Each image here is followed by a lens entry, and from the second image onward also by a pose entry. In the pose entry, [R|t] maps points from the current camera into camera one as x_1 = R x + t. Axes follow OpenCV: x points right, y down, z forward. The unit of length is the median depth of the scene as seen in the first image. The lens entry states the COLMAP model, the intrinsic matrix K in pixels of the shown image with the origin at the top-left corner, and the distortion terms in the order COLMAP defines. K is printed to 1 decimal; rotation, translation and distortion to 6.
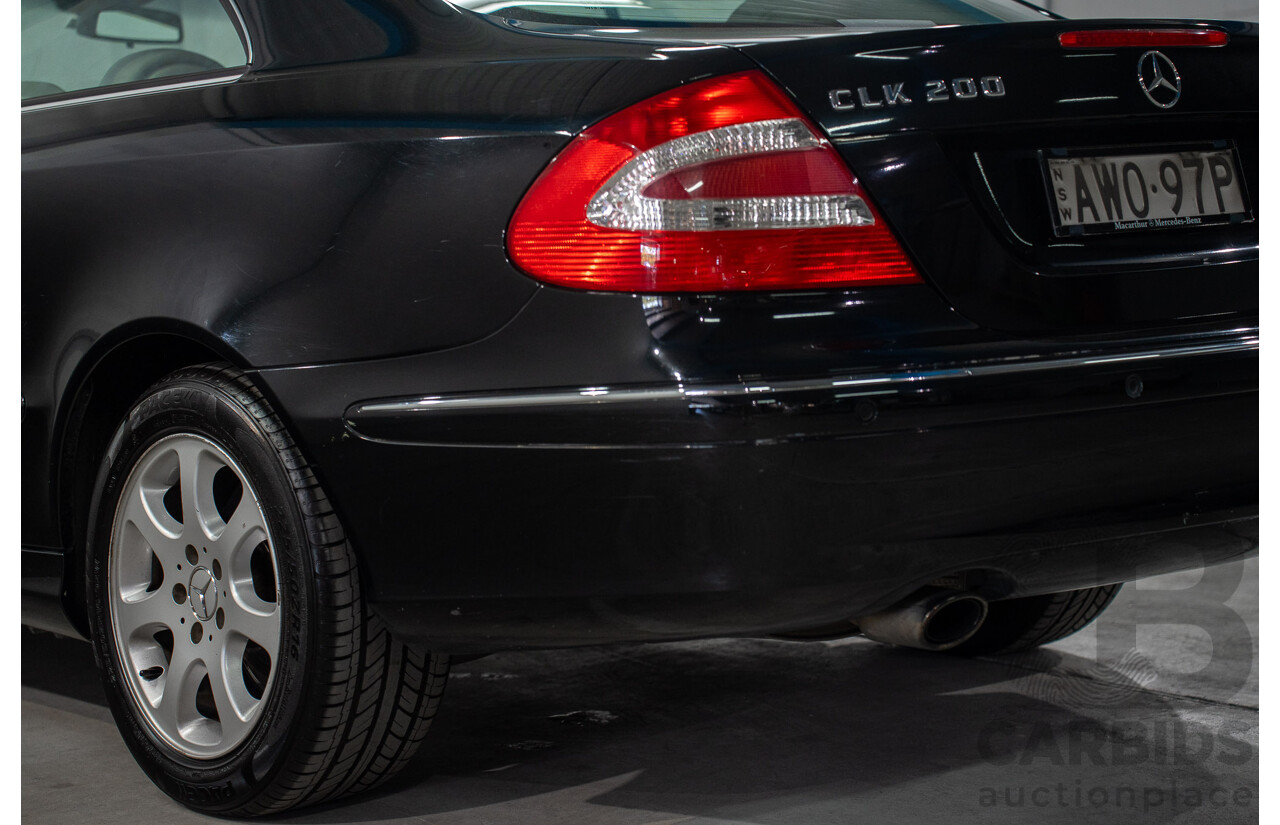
lens RADIAL K [[2675.5, 0, 640.0], [0, 2675.5, 412.5], [0, 0, 1]] dist [0.441451, 3.963337]
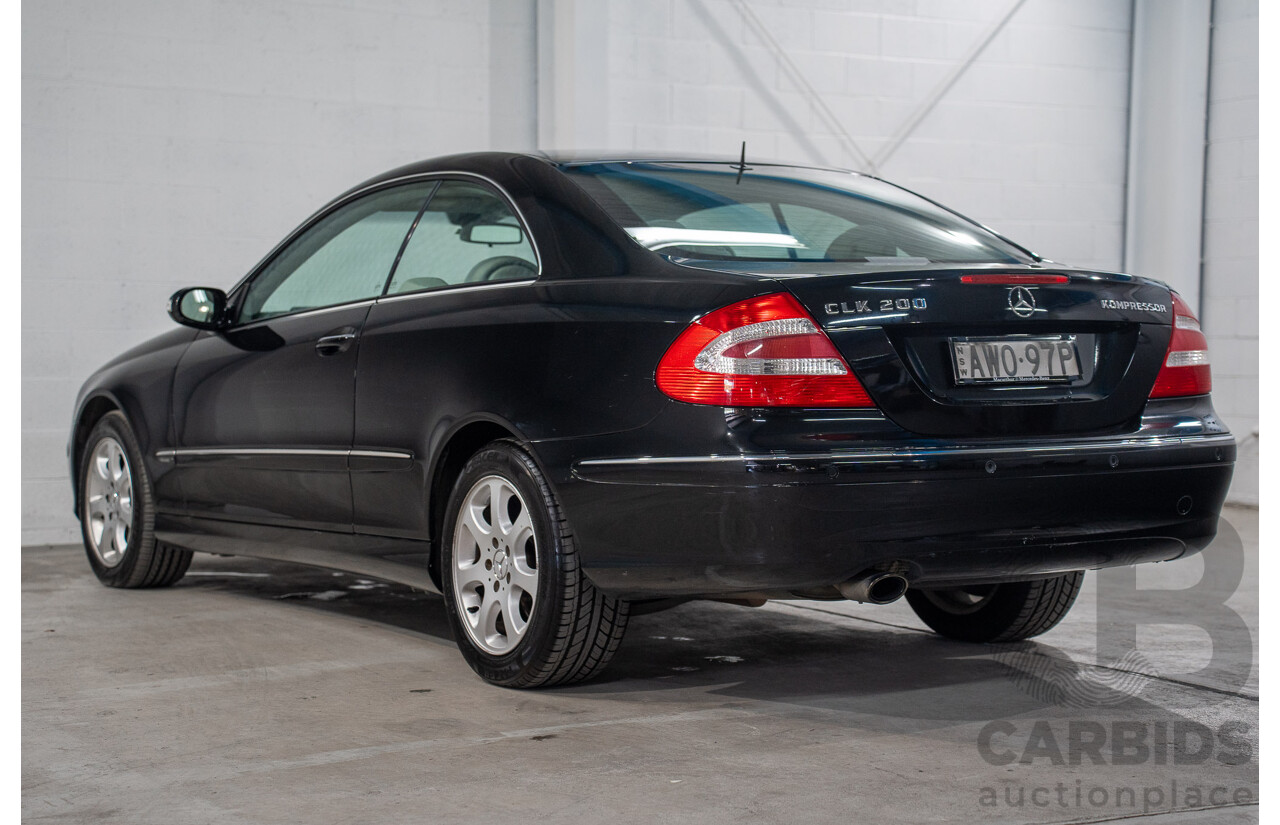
lens RADIAL K [[2675.5, 0, 640.0], [0, 2675.5, 412.5], [0, 0, 1]] dist [0.441451, 3.963337]
pose [[0.989309, 0.035575, -0.141430, 0.193230], [-0.041308, 0.998431, -0.037802, 0.031339], [0.139863, 0.043240, 0.989226, -0.811374]]
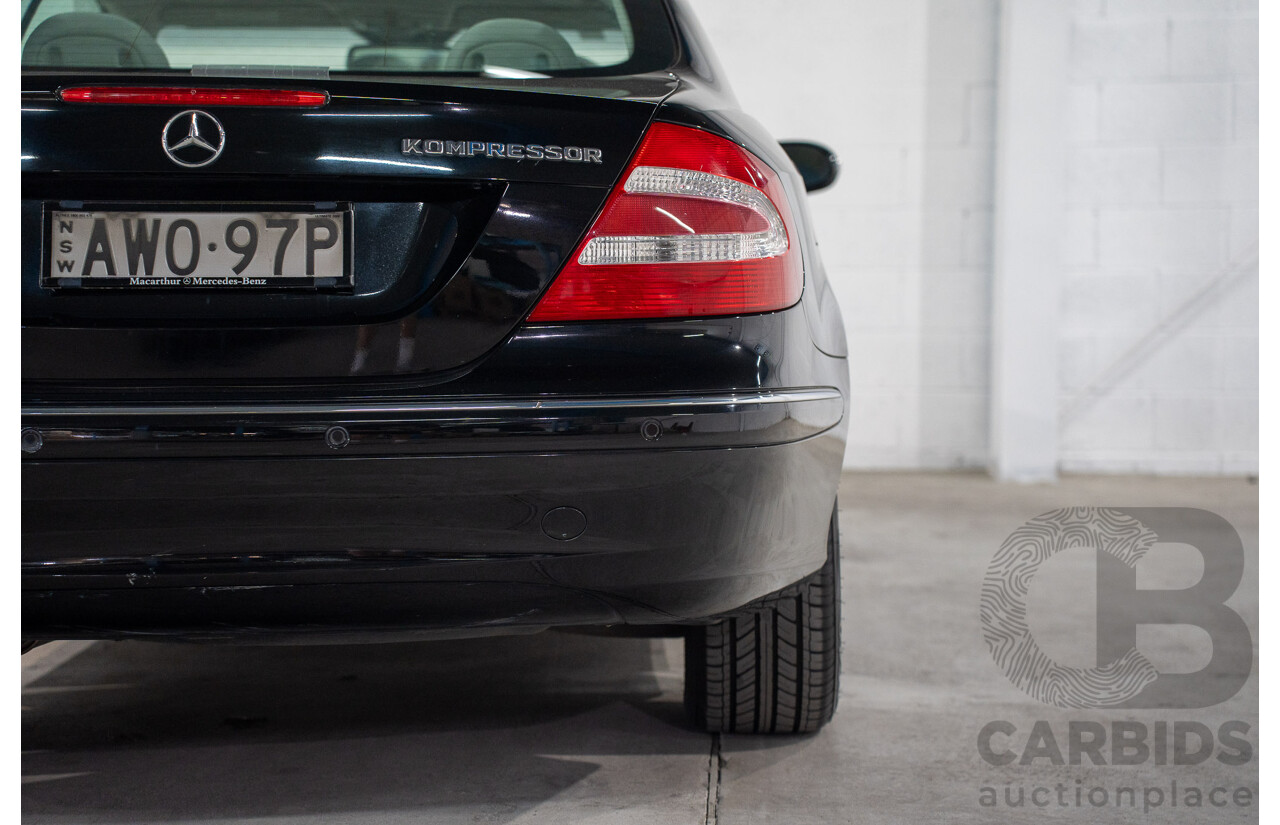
lens RADIAL K [[2675.5, 0, 640.0], [0, 2675.5, 412.5], [0, 0, 1]] dist [0.441451, 3.963337]
pose [[0.730579, 0.077410, -0.678426, 0.979272], [-0.070237, 0.996802, 0.038100, -0.070629], [0.679206, 0.019816, 0.733680, 0.385654]]
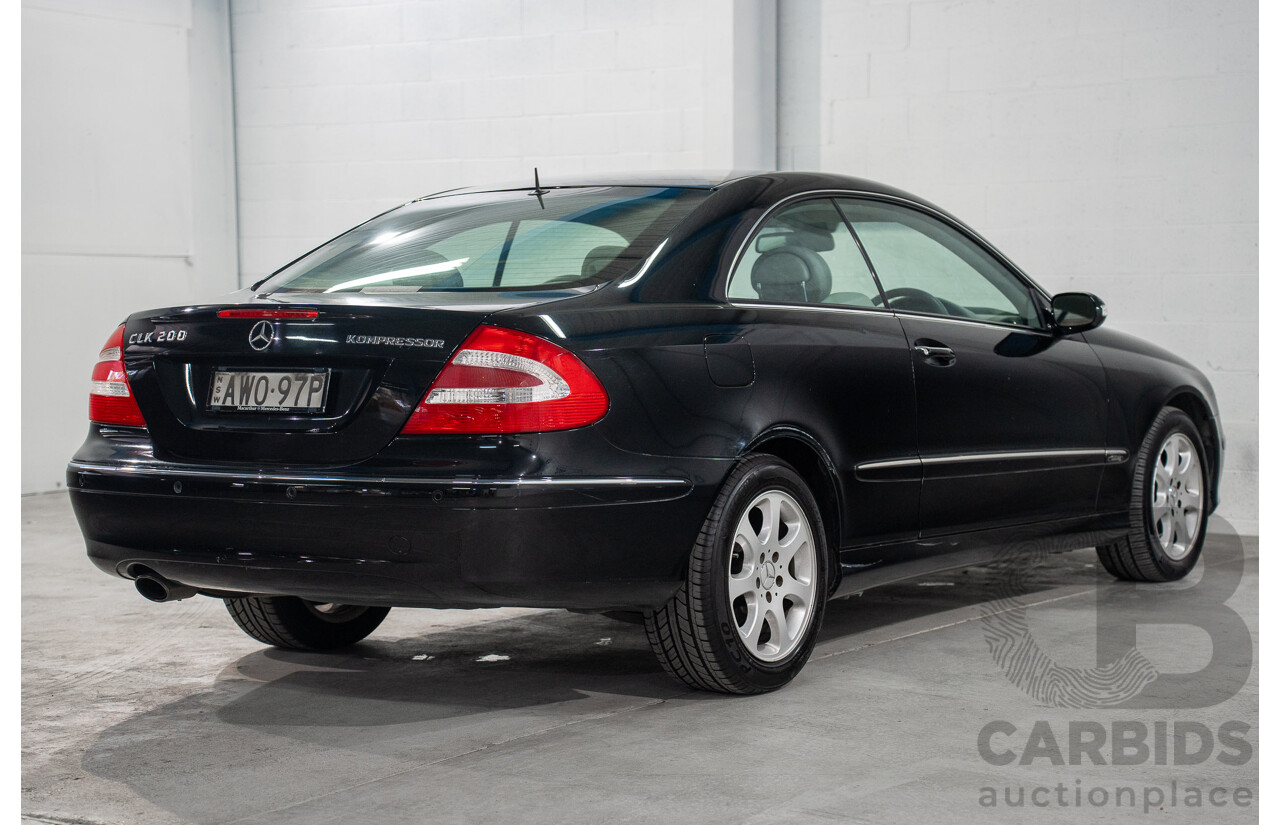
lens RADIAL K [[2675.5, 0, 640.0], [0, 2675.5, 412.5], [0, 0, 1]] dist [0.441451, 3.963337]
pose [[0.216675, 0.083826, -0.972638, 2.072182], [-0.071783, 0.994978, 0.069760, -0.216336], [0.973601, 0.054703, 0.221604, 0.838795]]
